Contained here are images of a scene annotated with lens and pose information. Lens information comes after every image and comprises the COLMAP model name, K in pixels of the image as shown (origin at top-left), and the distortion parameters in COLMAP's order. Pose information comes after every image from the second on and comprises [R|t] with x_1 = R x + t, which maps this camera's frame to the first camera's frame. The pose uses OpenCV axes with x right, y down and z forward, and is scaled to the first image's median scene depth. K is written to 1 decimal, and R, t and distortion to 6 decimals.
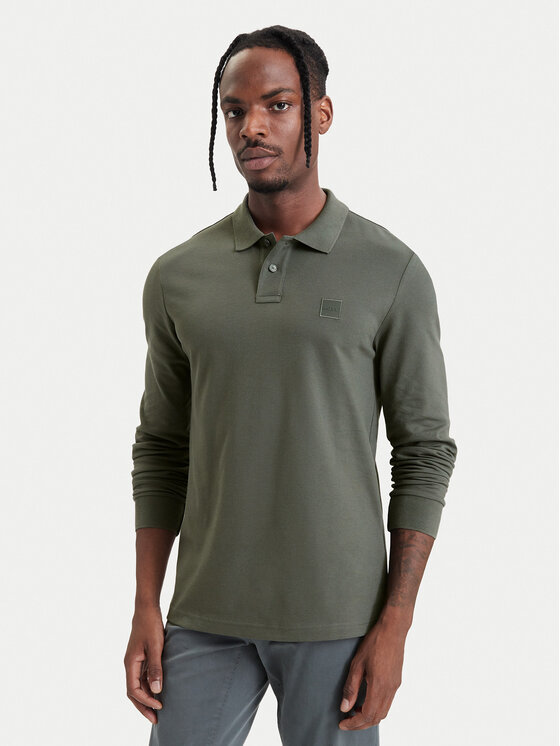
lens RADIAL K [[872.0, 0, 280.0], [0, 872.0, 373.0], [0, 0, 1]] dist [-0.148002, -0.005708]
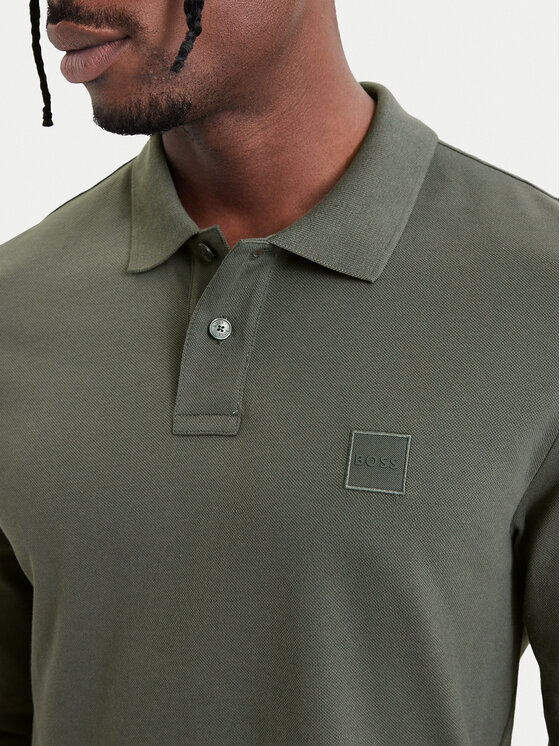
lens RADIAL K [[968.9, 0, 280.0], [0, 968.9, 373.0], [0, 0, 1]] dist [0.000489, -0.004815]
pose [[0.994329, -0.023272, -0.103771, 0.056180], [0.035354, 0.992602, 0.116150, -0.145639], [0.100300, -0.119160, 0.987796, 0.600780]]
